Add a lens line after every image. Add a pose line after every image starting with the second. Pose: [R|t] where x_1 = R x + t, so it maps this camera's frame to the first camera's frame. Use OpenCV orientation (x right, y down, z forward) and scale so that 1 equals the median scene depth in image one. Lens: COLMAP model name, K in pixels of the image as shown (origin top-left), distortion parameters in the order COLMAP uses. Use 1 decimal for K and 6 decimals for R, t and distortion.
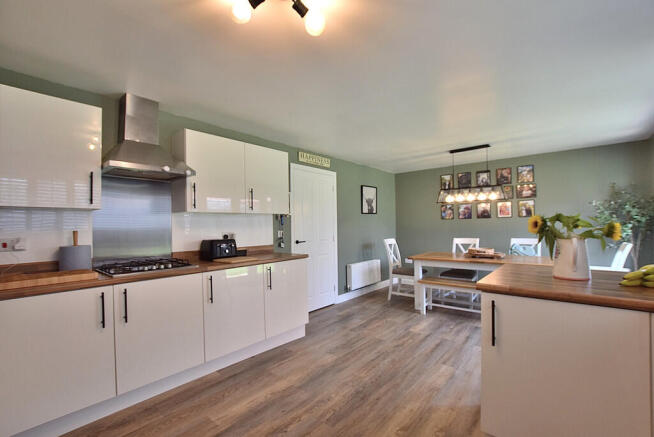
lens RADIAL K [[288.3, 0, 326.6], [0, 288.3, 225.3], [0, 0, 1]] dist [-0.021296, 0.000086]
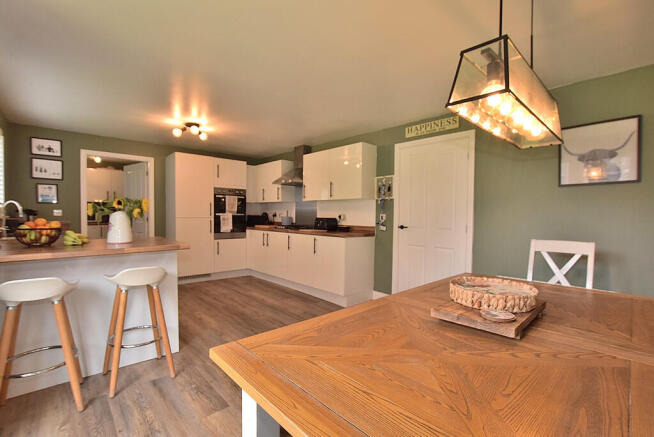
lens RADIAL K [[292.8, 0, 326.2], [0, 292.8, 222.6], [0, 0, 1]] dist [-0.024216, 0.000220]
pose [[-0.118529, 0.036167, -0.992292, 0.905339], [-0.014786, 0.999161, 0.038184, 0.011975], [0.992841, 0.019198, -0.117895, 0.913271]]
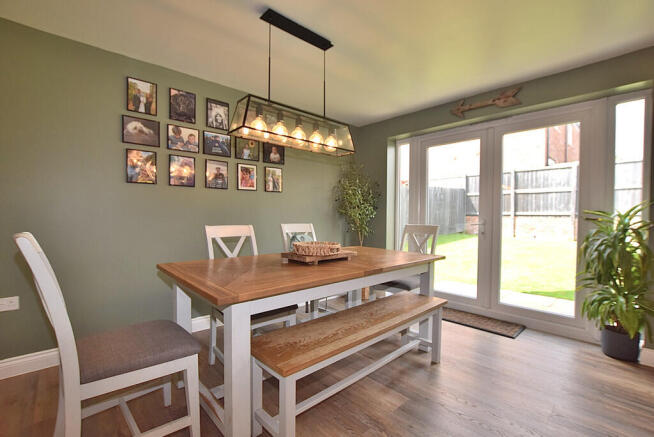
lens RADIAL K [[292.8, 0, 326.2], [0, 292.8, 222.6], [0, 0, 1]] dist [-0.024216, 0.000220]
pose [[0.127689, -0.011196, 0.991751, 0.038298], [-0.008443, 0.999888, 0.012375, 0.041529], [-0.991778, -0.009953, 0.127580, 0.977786]]
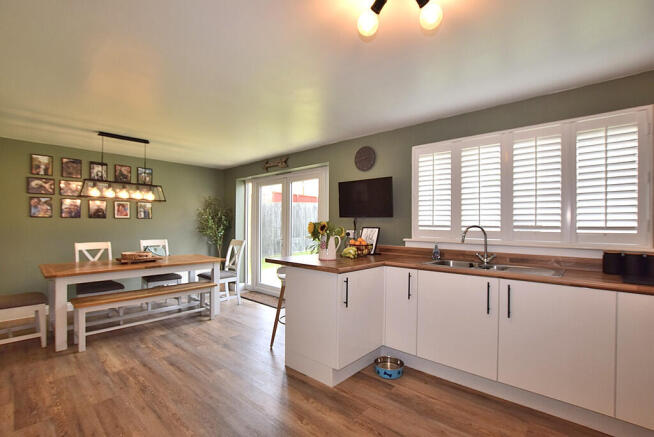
lens RADIAL K [[292.8, 0, 326.2], [0, 292.8, 222.6], [0, 0, 1]] dist [-0.024216, 0.000220]
pose [[0.036839, 0.020516, 0.999111, -0.374620], [-0.003684, 0.999785, -0.020394, 0.004384], [-0.999314, -0.002929, 0.036907, 0.395181]]
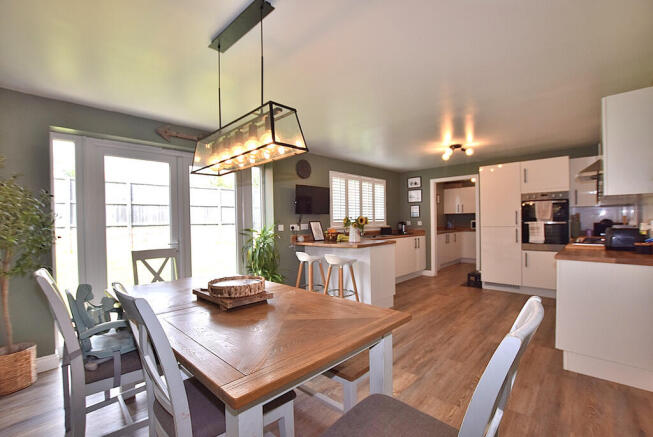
lens RADIAL K [[292.4, 0, 325.7], [0, 292.4, 222.6], [0, 0, 1]] dist [-0.024216, 0.000220]
pose [[-0.997783, 0.029390, 0.059705, 0.404899], [0.030132, 0.999479, 0.011559, -0.008008], [-0.059334, 0.013332, -0.998149, 1.518267]]
